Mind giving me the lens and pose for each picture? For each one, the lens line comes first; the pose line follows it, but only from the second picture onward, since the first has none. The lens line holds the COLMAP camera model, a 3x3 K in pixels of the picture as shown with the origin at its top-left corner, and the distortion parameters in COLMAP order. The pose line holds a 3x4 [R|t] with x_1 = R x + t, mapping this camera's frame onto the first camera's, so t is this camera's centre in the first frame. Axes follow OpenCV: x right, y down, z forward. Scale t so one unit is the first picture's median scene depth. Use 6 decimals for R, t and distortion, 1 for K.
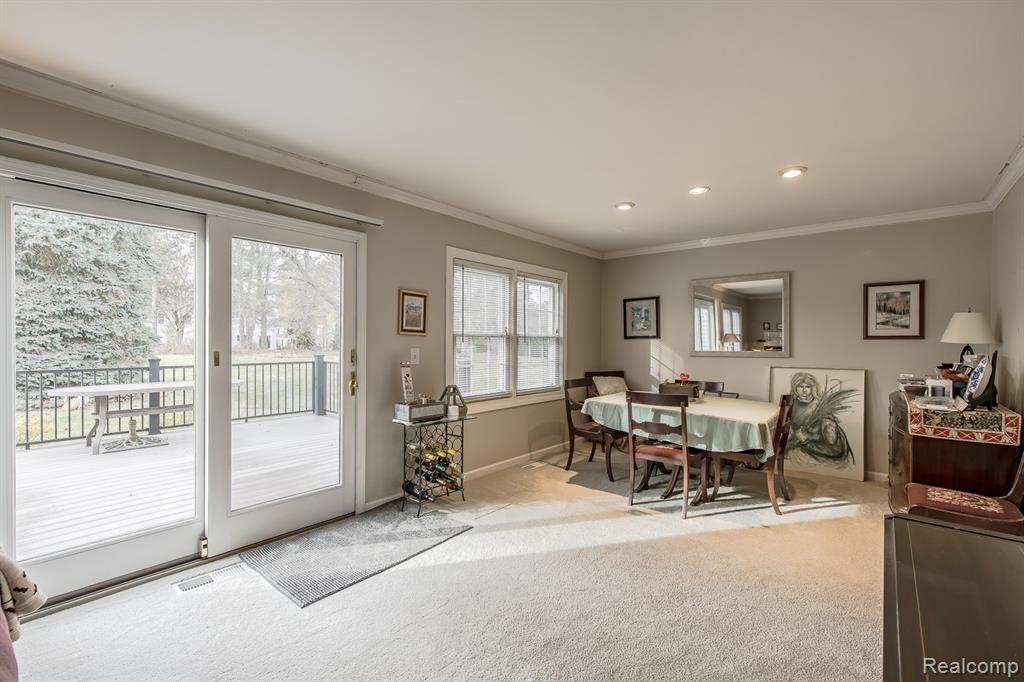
lens RADIAL K [[448.0, 0, 515.7], [0, 448.0, 343.1], [0, 0, 1]] dist [-0.002696, -0.000384]
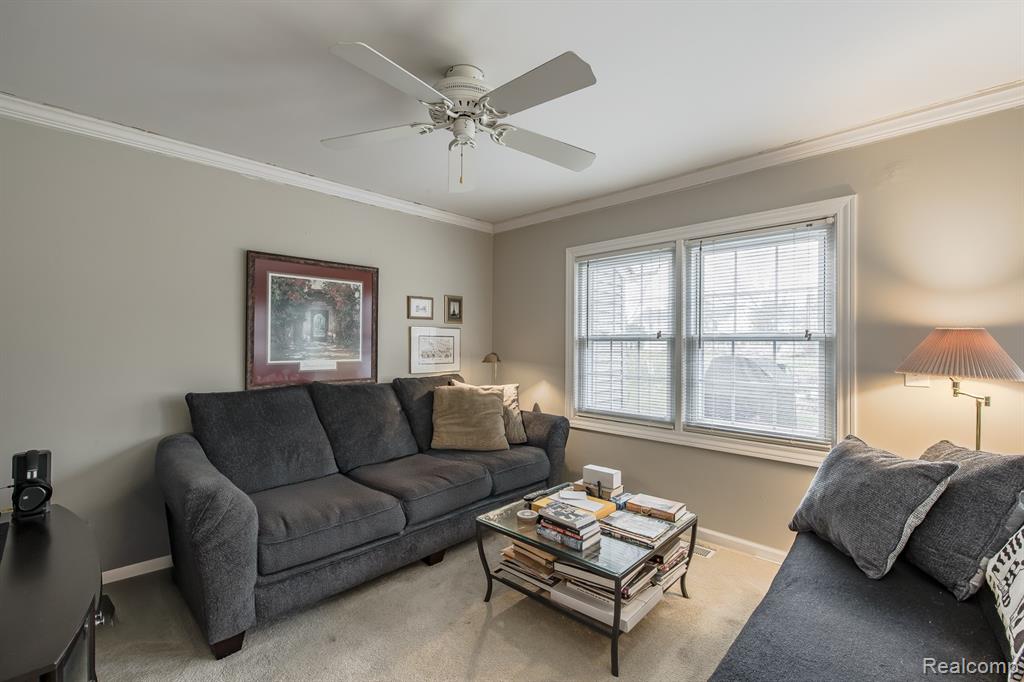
lens RADIAL K [[448.0, 0, 515.6], [0, 448.0, 339.8], [0, 0, 1]] dist [-0.002696, -0.000384]
pose [[-0.066449, -0.009617, -0.997743, 0.779451], [-0.000413, 0.999954, -0.009611, -0.008785], [0.997790, -0.000227, -0.066450, 0.914867]]
